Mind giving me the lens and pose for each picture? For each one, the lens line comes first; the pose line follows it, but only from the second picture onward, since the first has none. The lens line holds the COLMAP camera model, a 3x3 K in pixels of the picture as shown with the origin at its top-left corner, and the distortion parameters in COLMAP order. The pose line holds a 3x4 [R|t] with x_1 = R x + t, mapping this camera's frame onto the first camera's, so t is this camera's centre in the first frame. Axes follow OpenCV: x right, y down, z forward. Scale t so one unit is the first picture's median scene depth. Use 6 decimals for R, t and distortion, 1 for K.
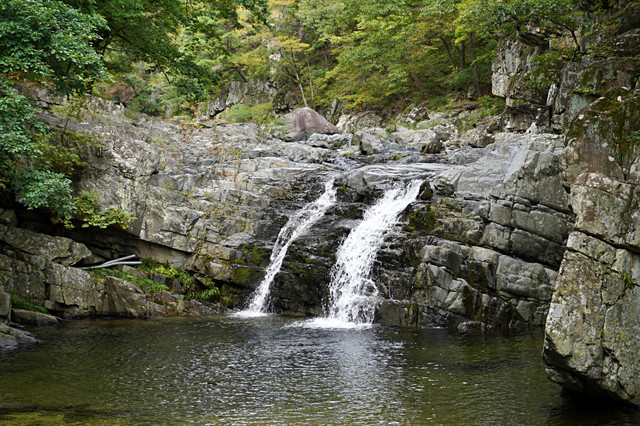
lens RADIAL K [[1264.1, 0, 320.0], [0, 1264.1, 213.0], [0, 0, 1]] dist [-0.005021, 0.052746]
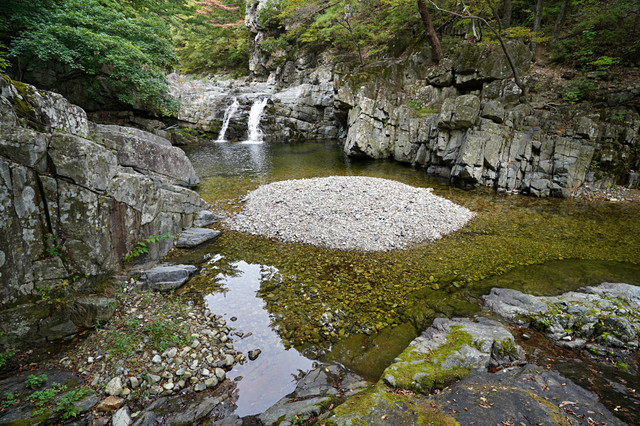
lens RADIAL K [[350.6, 0, 321.5], [0, 350.6, 210.5], [0, 0, 1]] dist [-0.046095, 0.029614]
pose [[0.901682, -0.144139, 0.407669, -0.215634], [0.019346, 0.955308, 0.294979, -0.010978], [-0.431967, -0.258090, 0.864172, 0.051012]]
